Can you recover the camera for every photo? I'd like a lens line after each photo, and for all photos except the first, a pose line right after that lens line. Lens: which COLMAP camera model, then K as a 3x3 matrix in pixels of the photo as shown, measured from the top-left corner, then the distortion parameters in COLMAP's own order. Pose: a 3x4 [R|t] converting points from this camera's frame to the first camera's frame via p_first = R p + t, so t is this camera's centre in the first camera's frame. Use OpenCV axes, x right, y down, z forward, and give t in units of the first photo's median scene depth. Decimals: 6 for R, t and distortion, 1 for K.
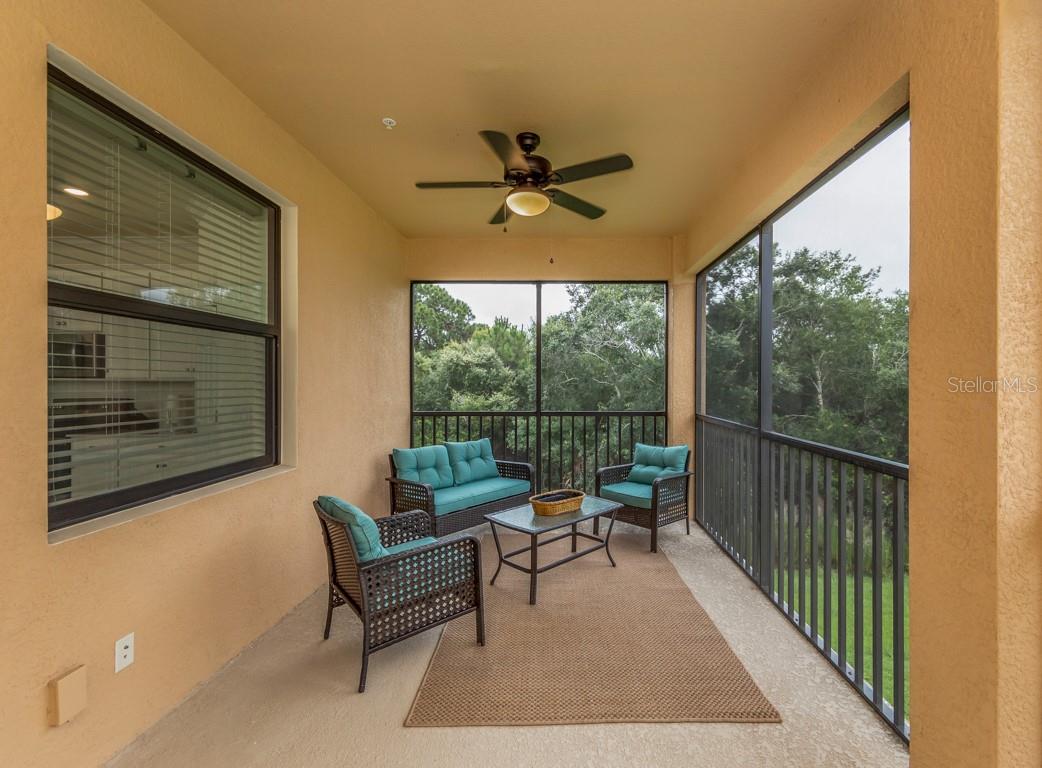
lens RADIAL K [[544.5, 0, 521.0], [0, 544.5, 384.0], [0, 0, 1]] dist [0.009361, -0.000371]
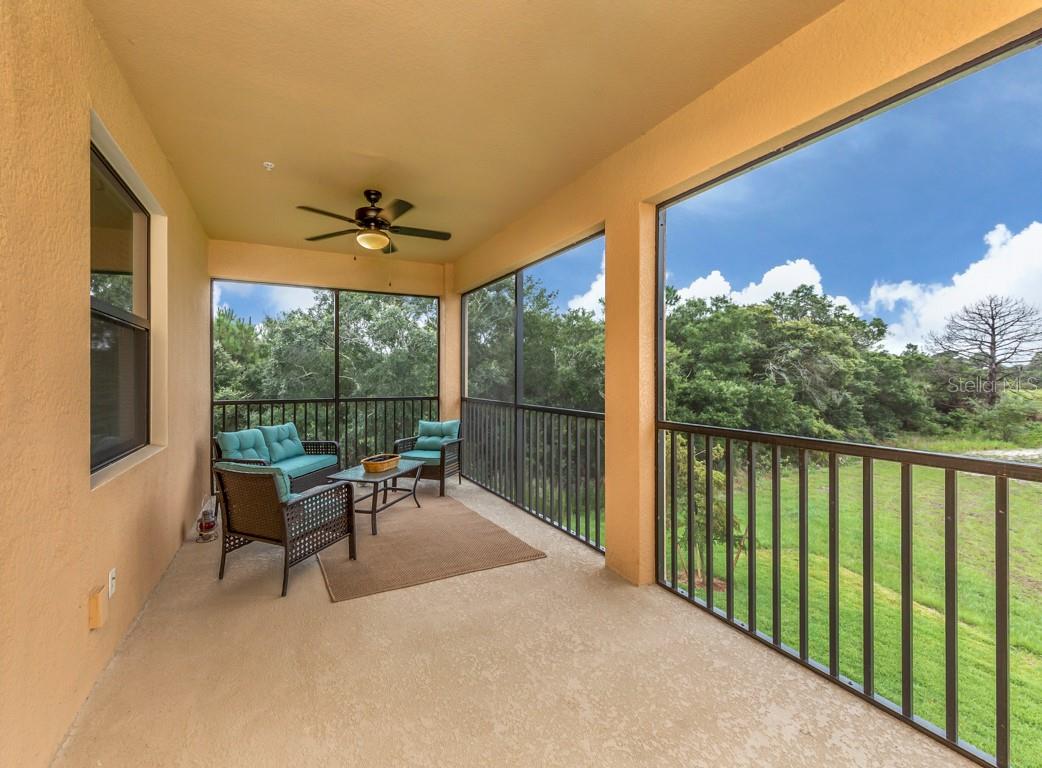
lens RADIAL K [[516.7, 0, 521.0], [0, 516.7, 384.0], [0, 0, 1]] dist [-0.000584, -0.000077]
pose [[0.867424, -0.007630, 0.497510, -0.225861], [0.003120, 0.999946, 0.009895, 0.011777], [-0.497559, -0.007031, 0.867402, -0.224663]]
